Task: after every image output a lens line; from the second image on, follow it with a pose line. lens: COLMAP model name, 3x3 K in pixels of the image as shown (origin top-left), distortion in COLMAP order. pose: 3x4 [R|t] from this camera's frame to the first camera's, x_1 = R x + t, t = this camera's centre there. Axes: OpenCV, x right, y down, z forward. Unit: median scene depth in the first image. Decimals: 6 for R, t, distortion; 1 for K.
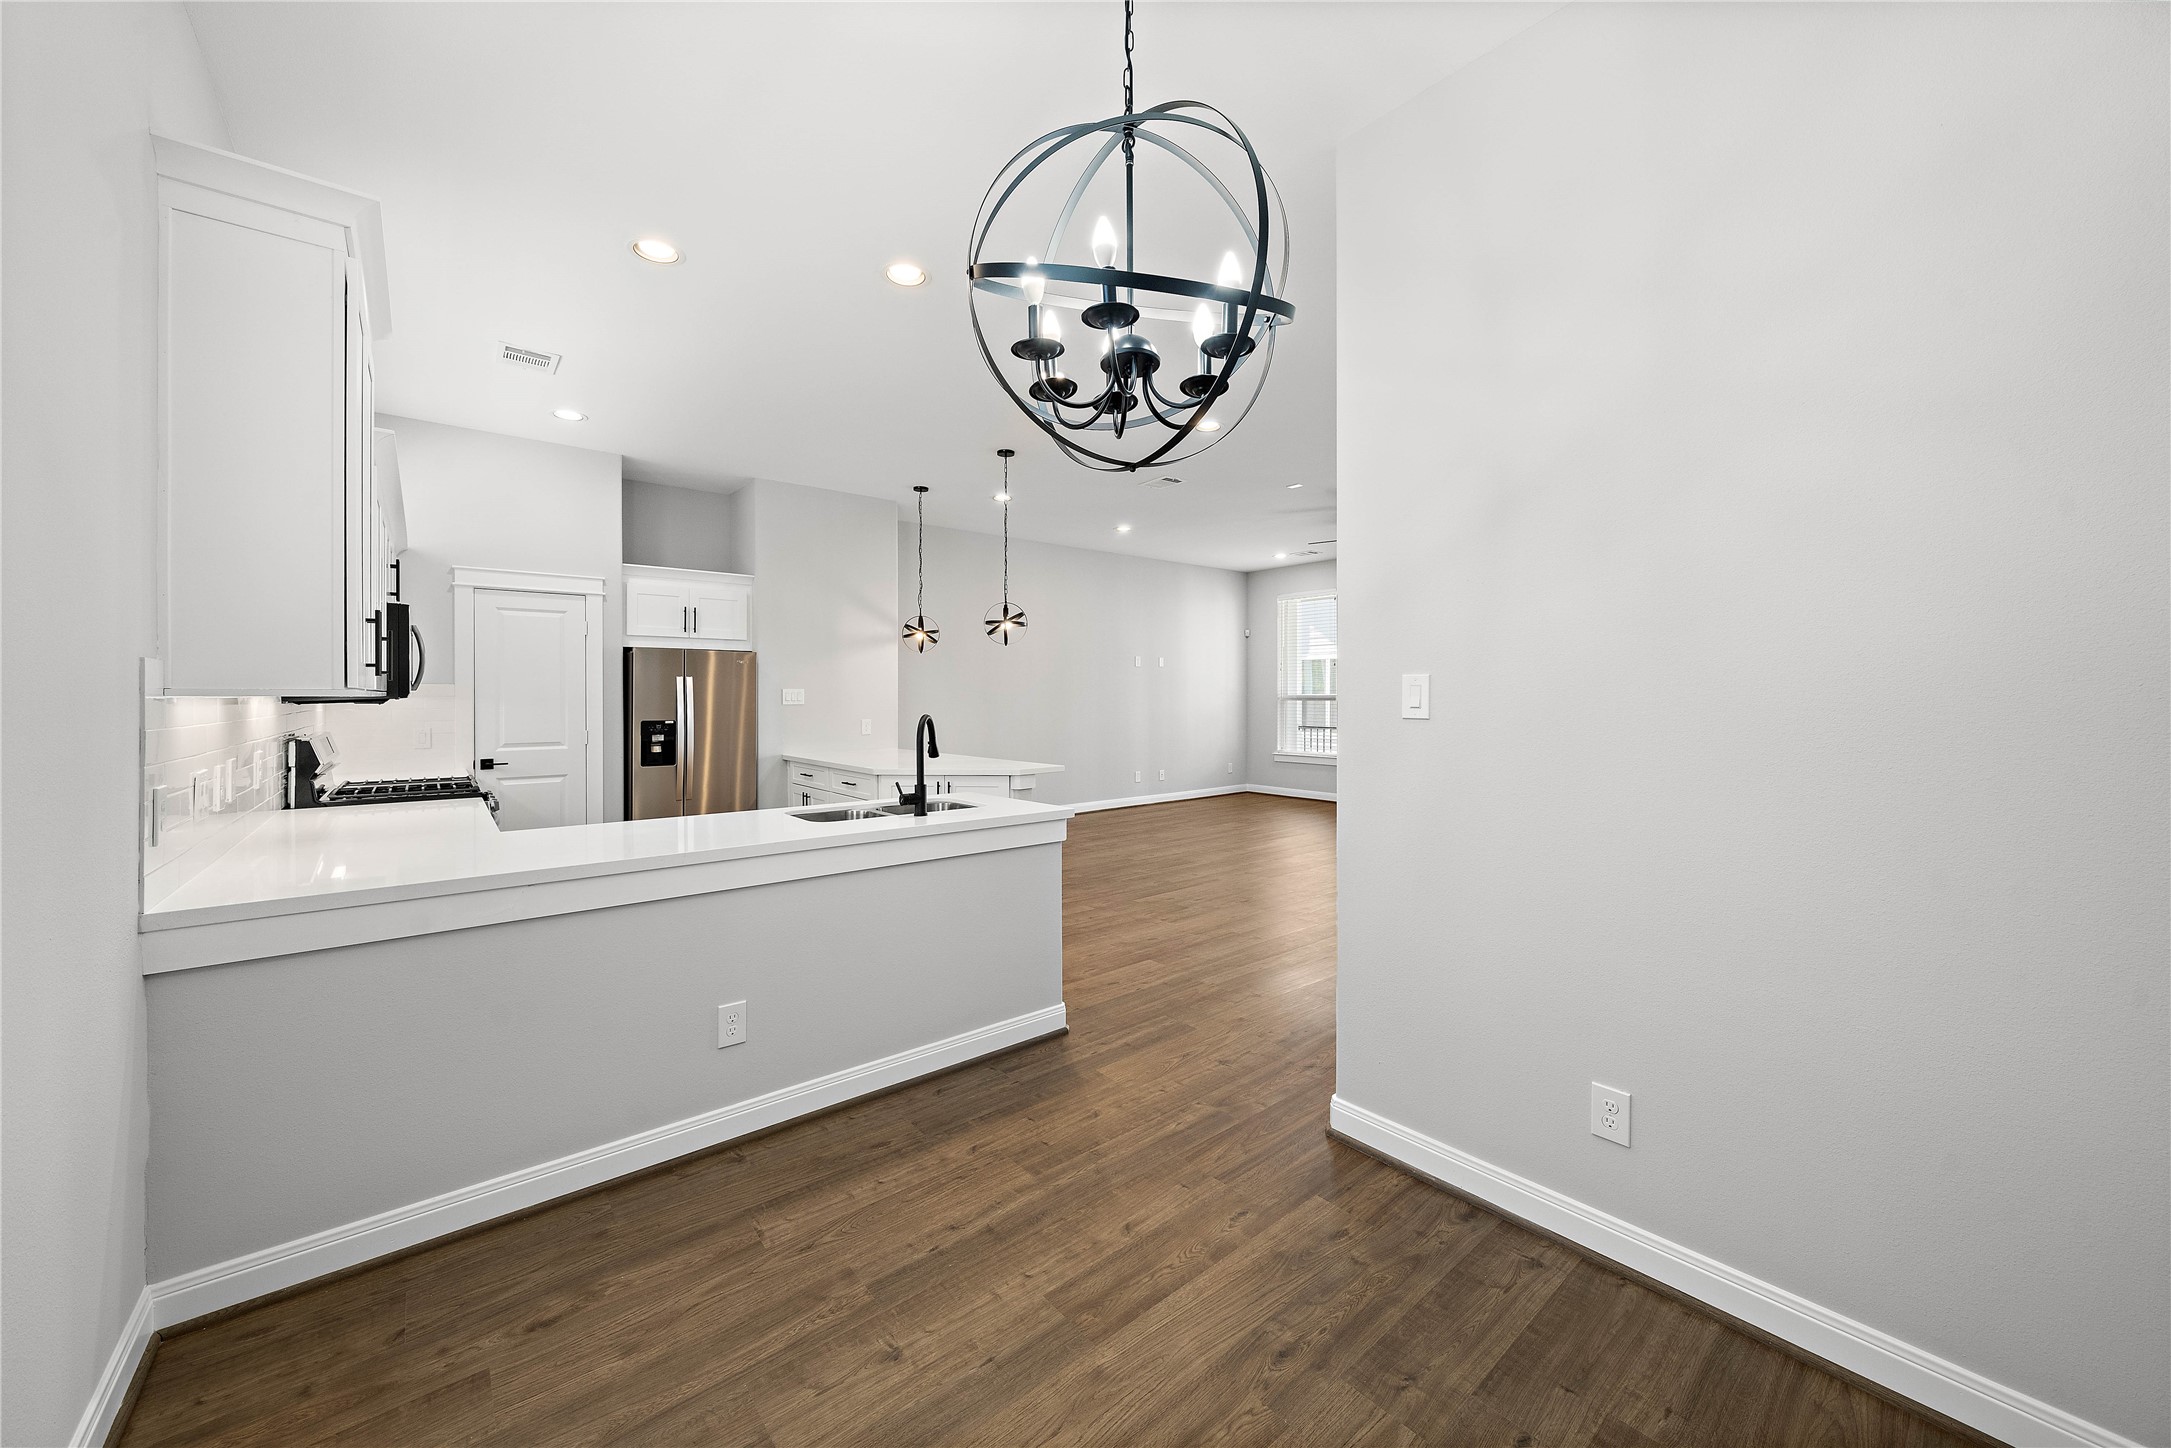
lens RADIAL K [[777.2, 0, 1073.2], [0, 777.2, 703.0], [0, 0, 1]] dist [-0.004730, 0.000620]
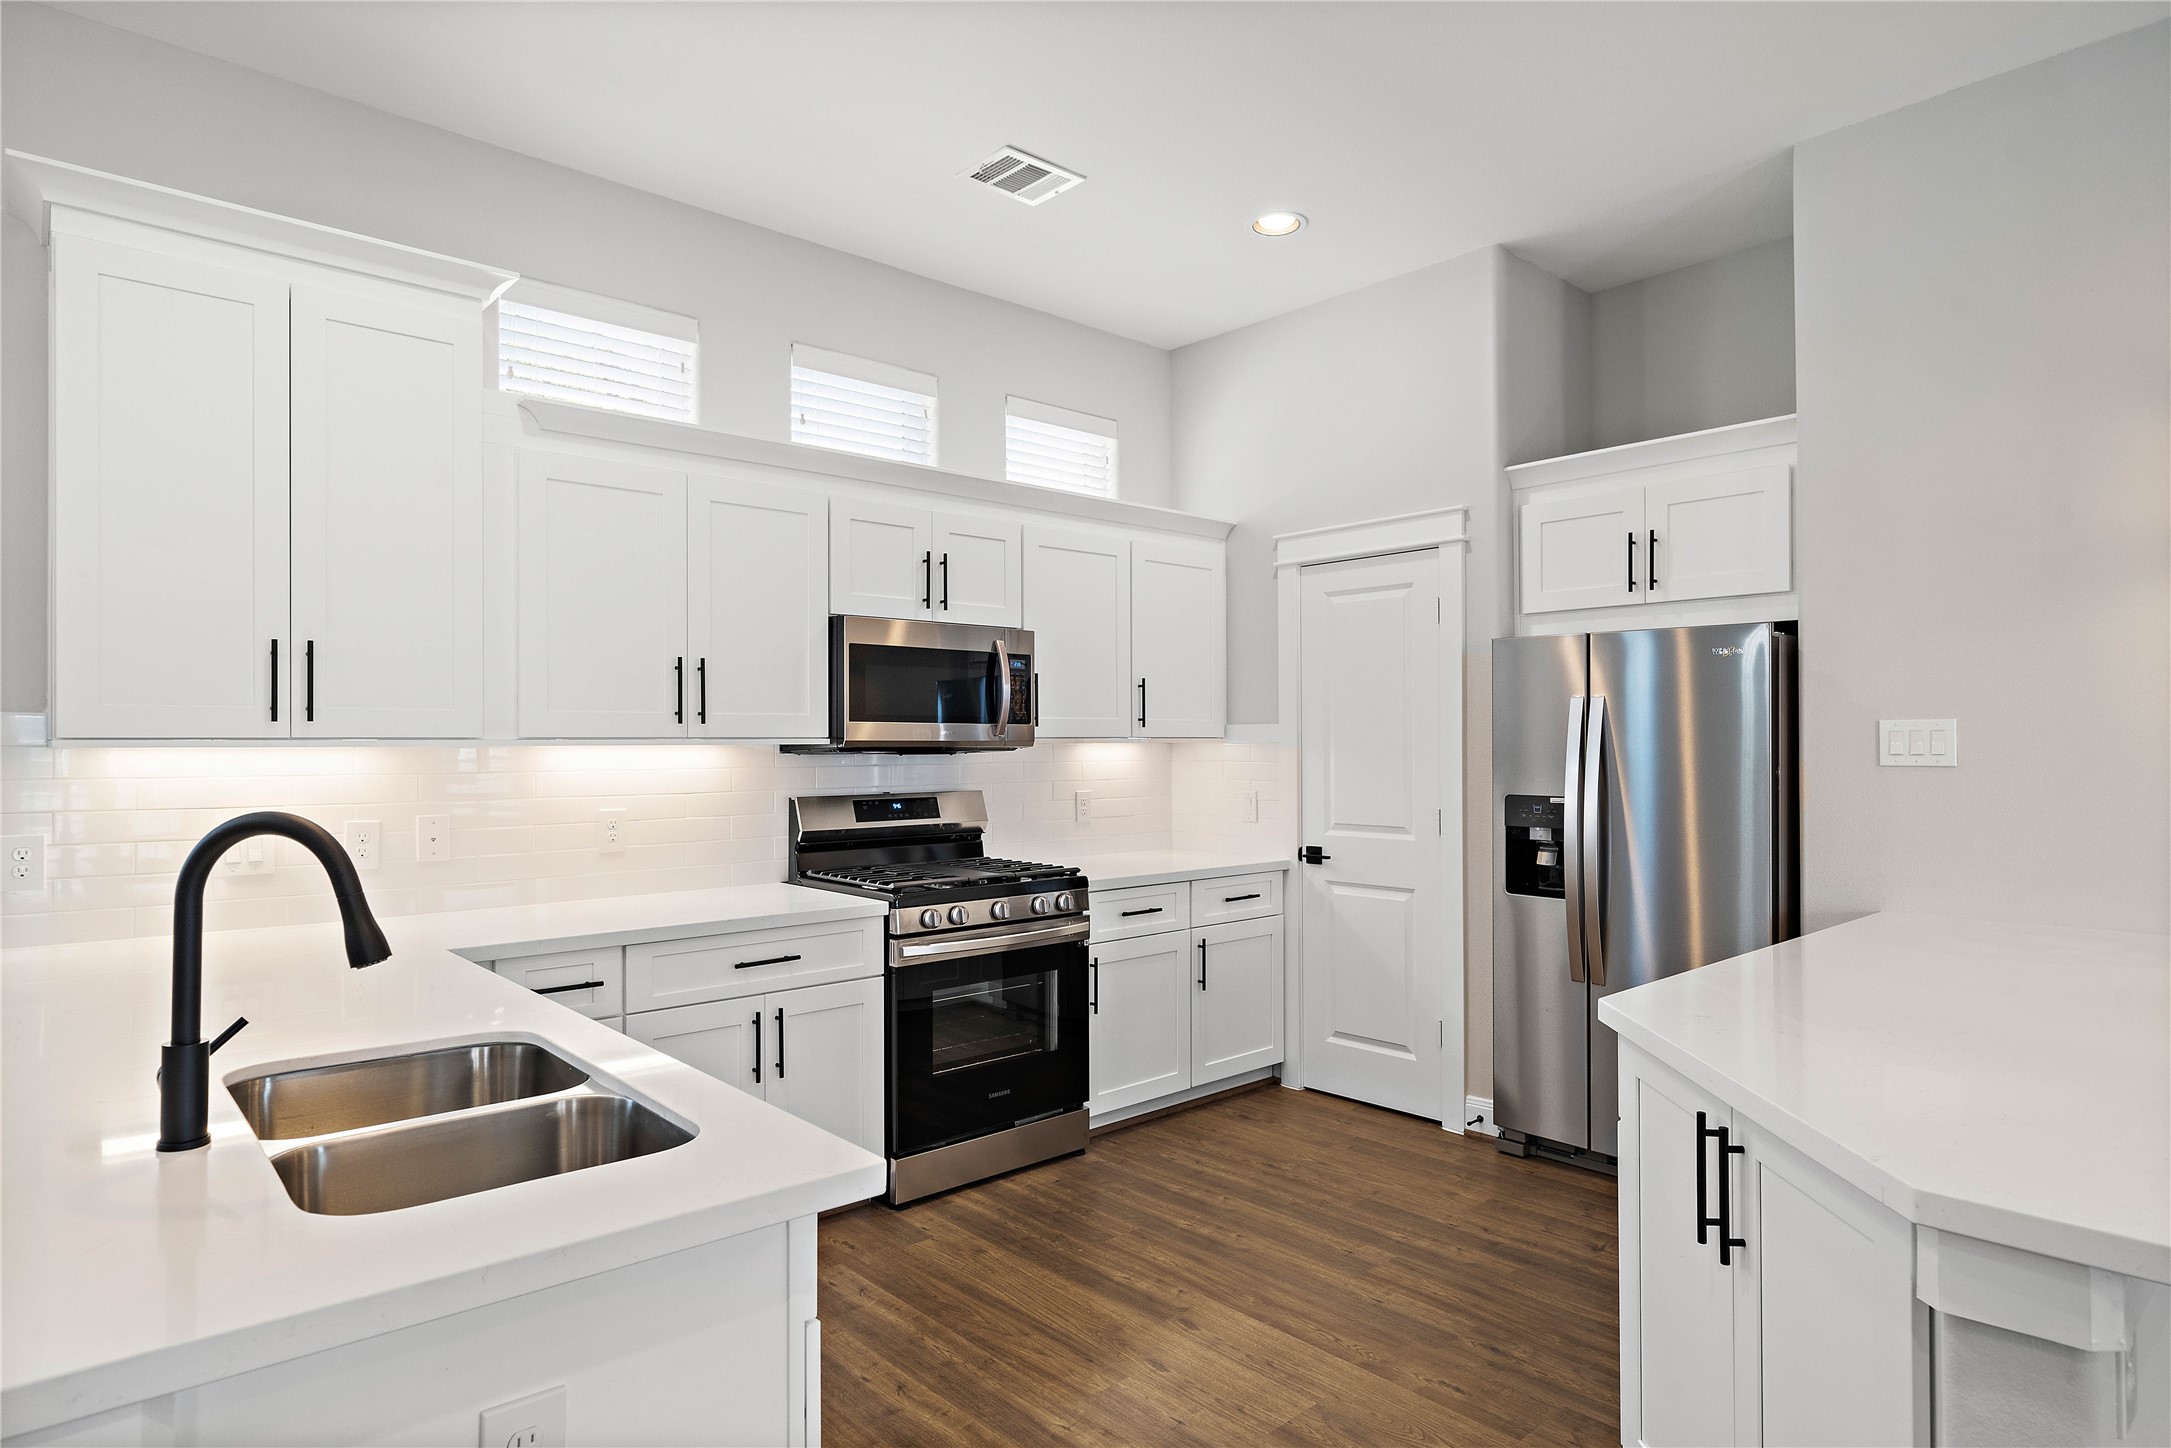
lens RADIAL K [[1204.5, 0, 1082.0], [0, 1204.5, 733.3], [0, 0, 1]] dist [-0.002746, 0.001776]
pose [[0.049503, -0.007969, -0.998742, 0.154885], [-0.004521, 0.999956, -0.008203, -0.006710], [0.998764, 0.004922, 0.049465, 0.706988]]
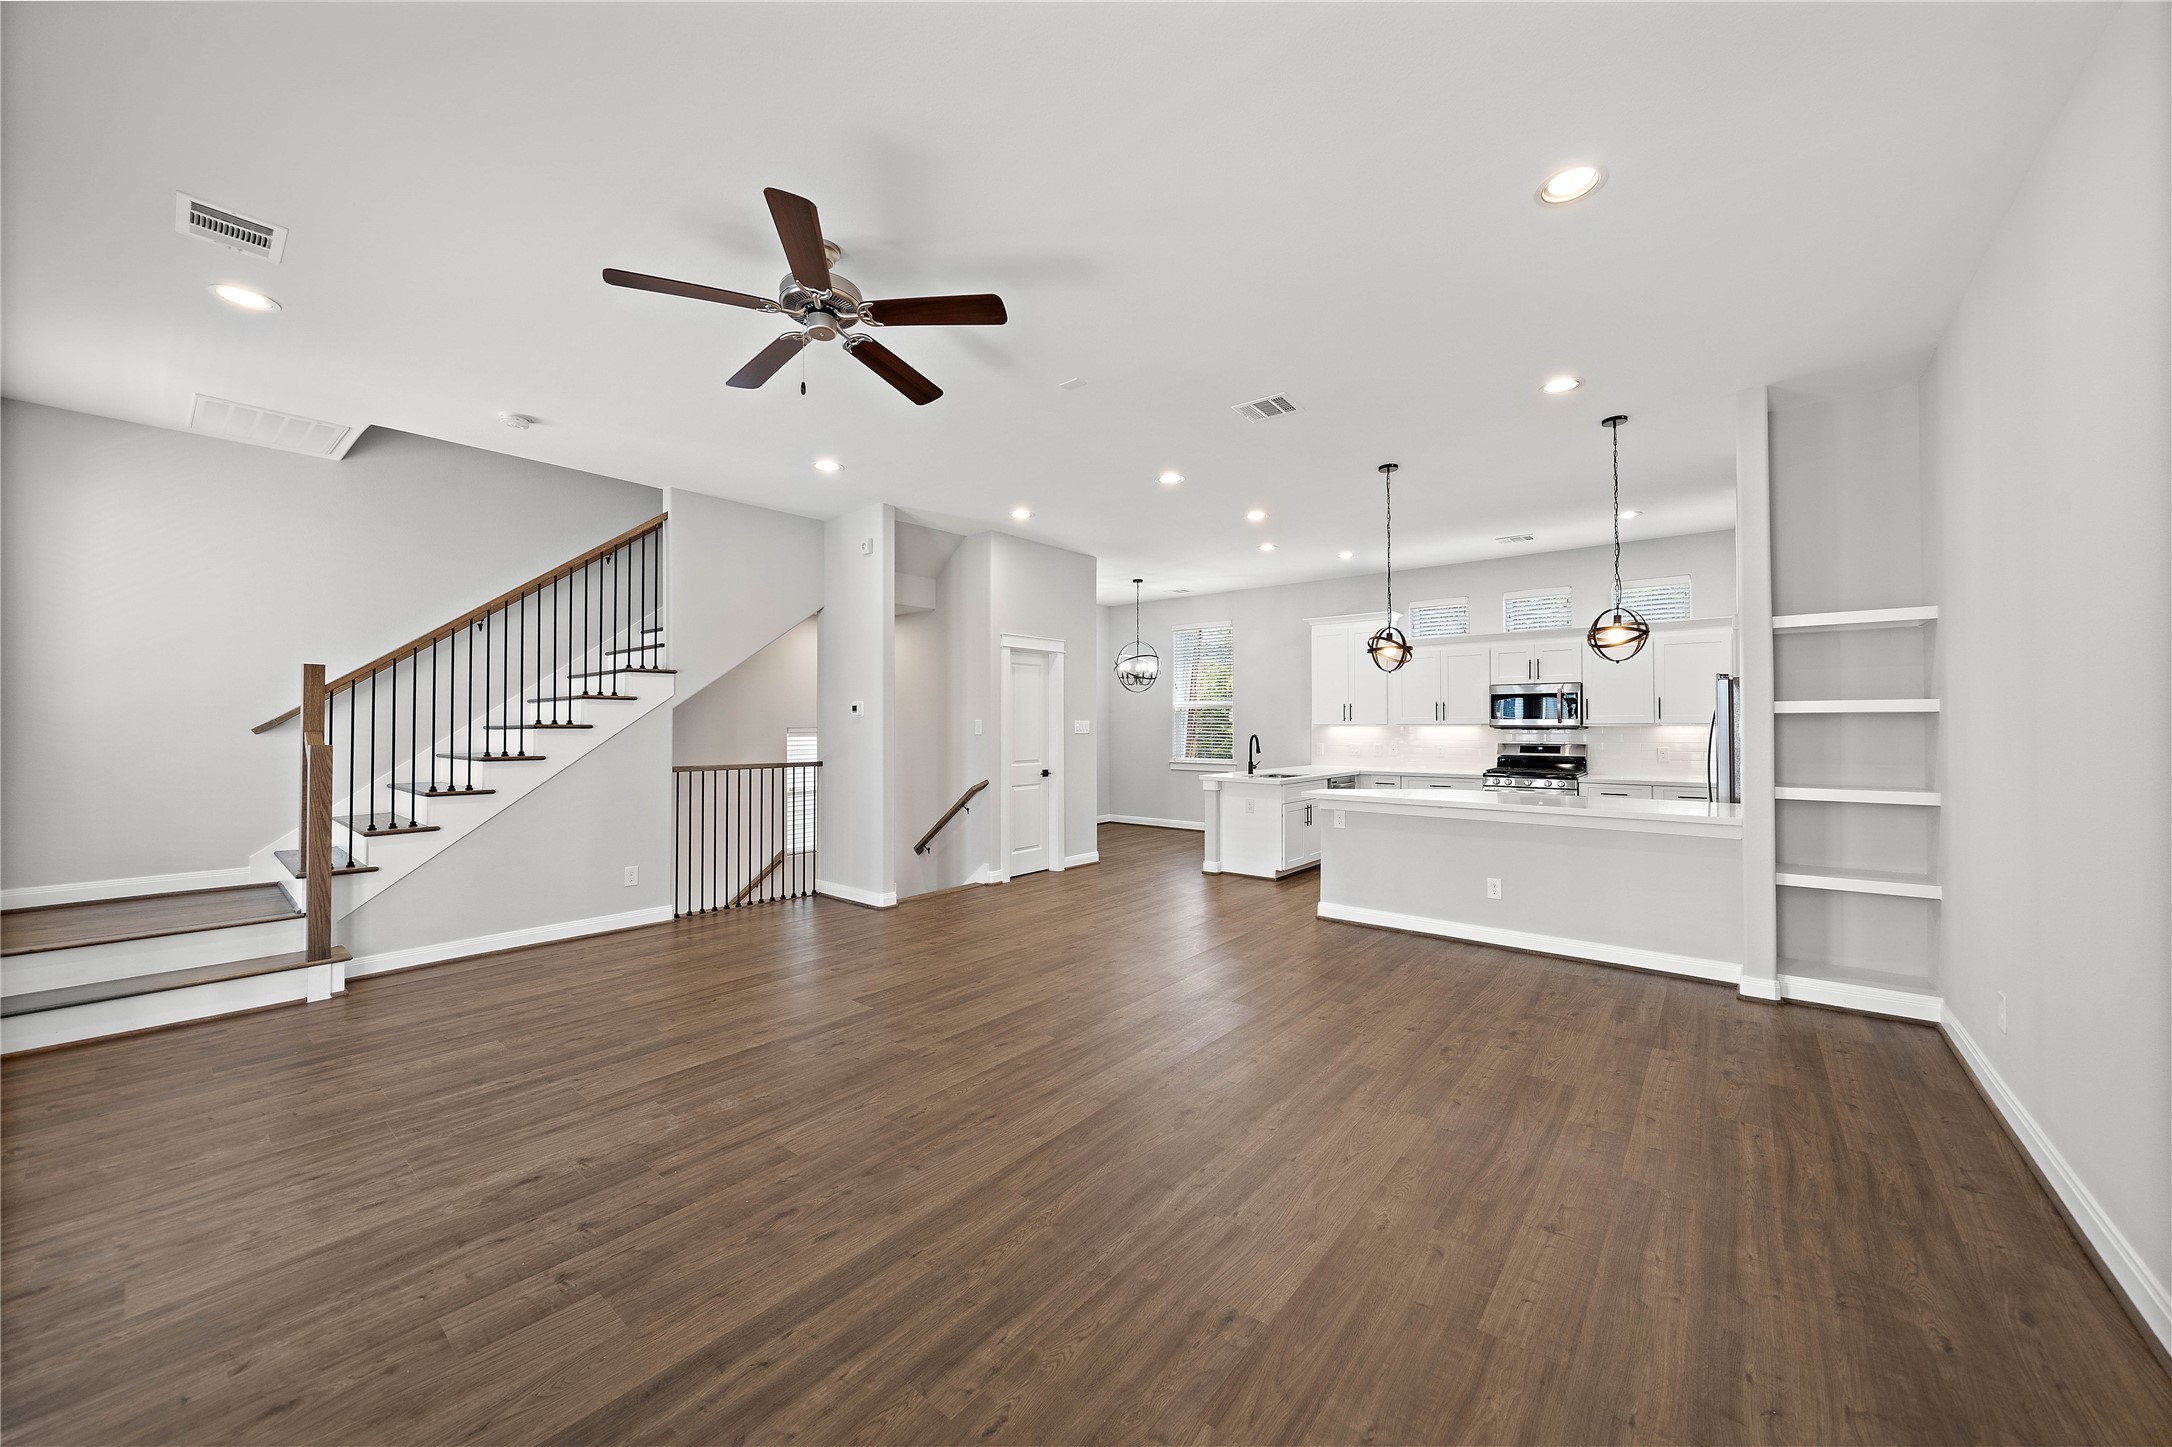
lens RADIAL K [[777.6, 0, 1069.9], [0, 777.6, 728.6], [0, 0, 1]] dist [-0.004730, 0.000620]
pose [[-0.983982, 0.005967, -0.178168, 0.455859], [0.004025, 0.999928, 0.011262, -0.020505], [0.178222, 0.010364, -0.983936, 1.839618]]
